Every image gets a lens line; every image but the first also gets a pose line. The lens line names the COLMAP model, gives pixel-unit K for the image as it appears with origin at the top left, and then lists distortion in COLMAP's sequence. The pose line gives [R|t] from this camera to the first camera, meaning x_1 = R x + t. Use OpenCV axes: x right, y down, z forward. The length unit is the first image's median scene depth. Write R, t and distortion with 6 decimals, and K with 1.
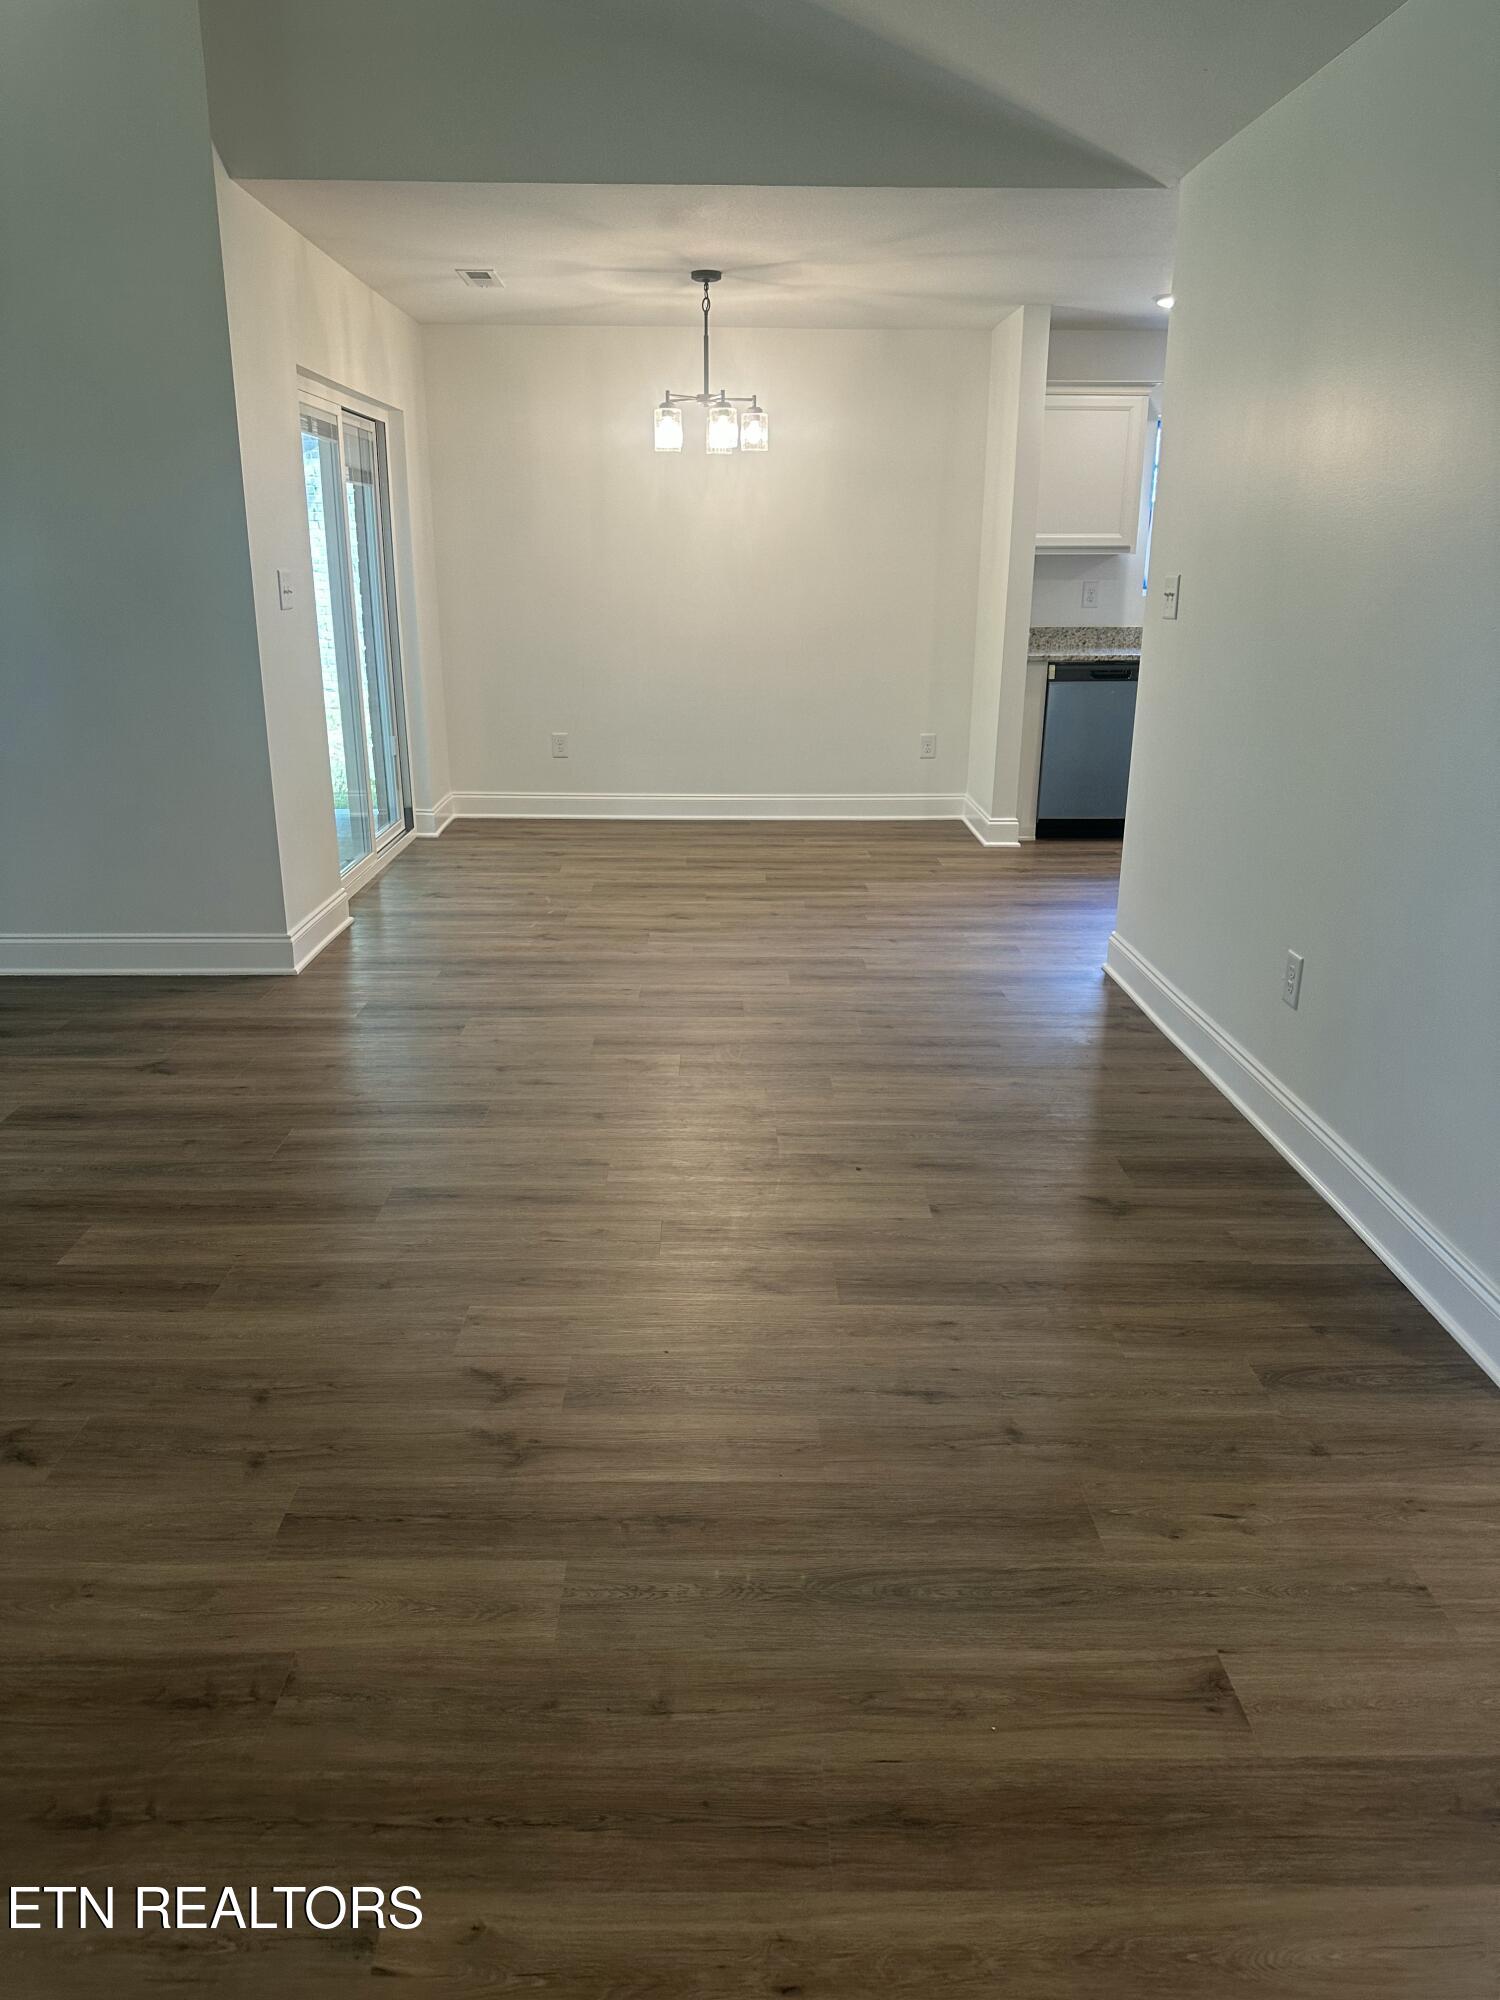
lens RADIAL K [[1430.7, 0, 750.0], [0, 1430.7, 1000.0], [0, 0, 1]] dist [0.137822, -0.168428]
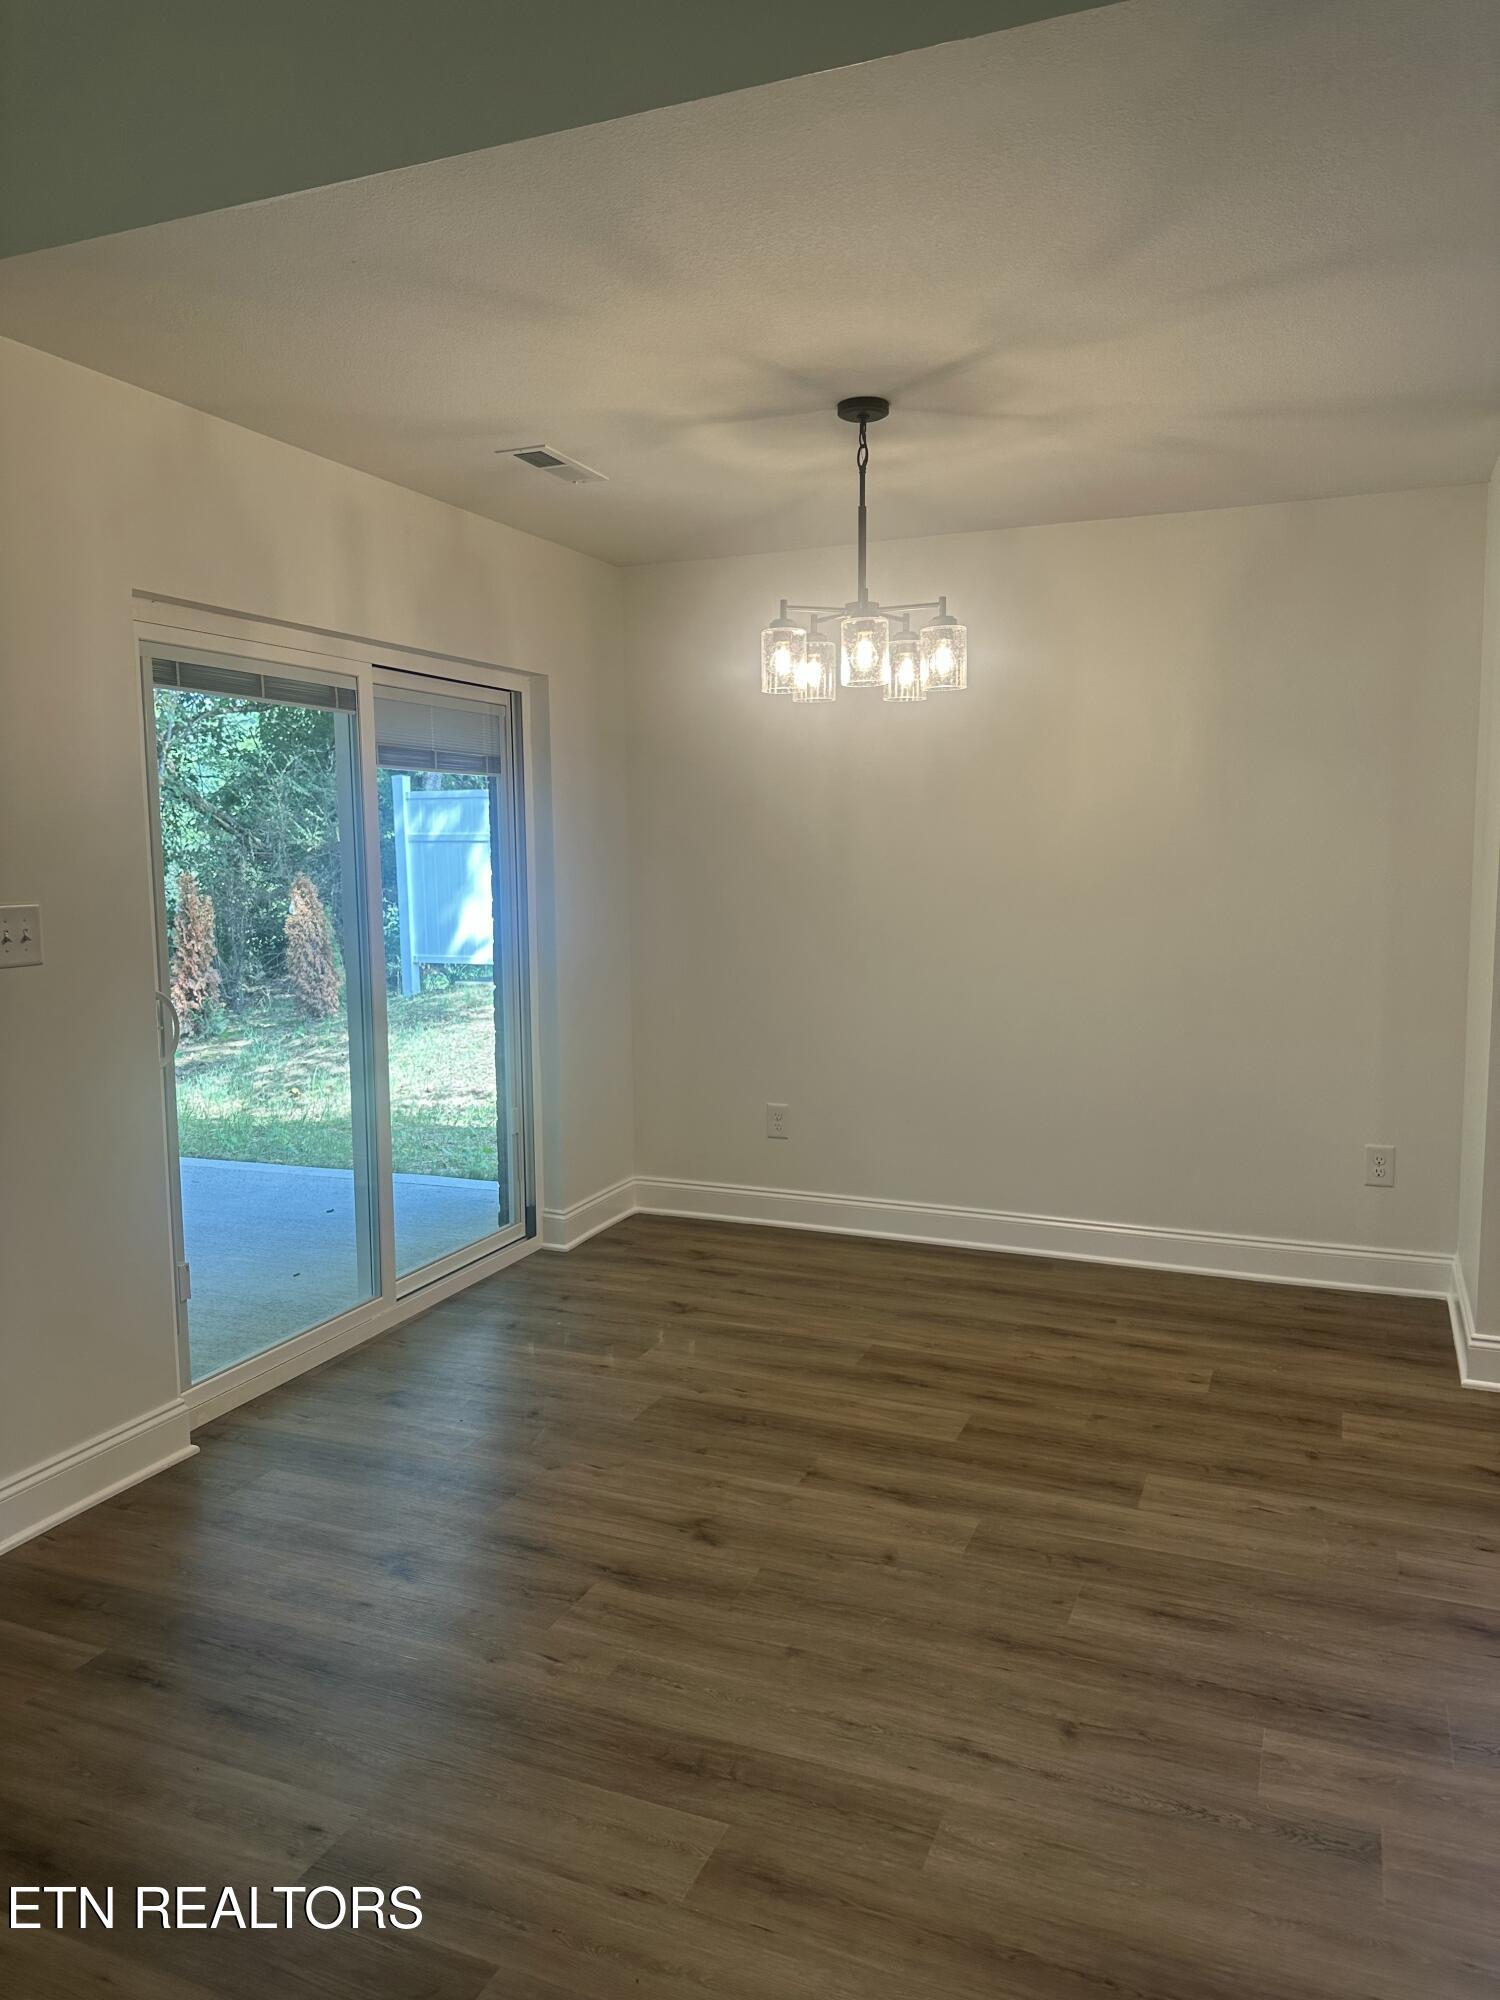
lens RADIAL K [[1430.7, 0, 750.0], [0, 1430.7, 1000.0], [0, 0, 1]] dist [0.137822, -0.168428]
pose [[0.917334, 0.034585, -0.396614, 0.152834], [-0.108666, 0.980143, -0.165867, -0.147398], [0.383002, 0.195254, 0.902876, 0.457838]]
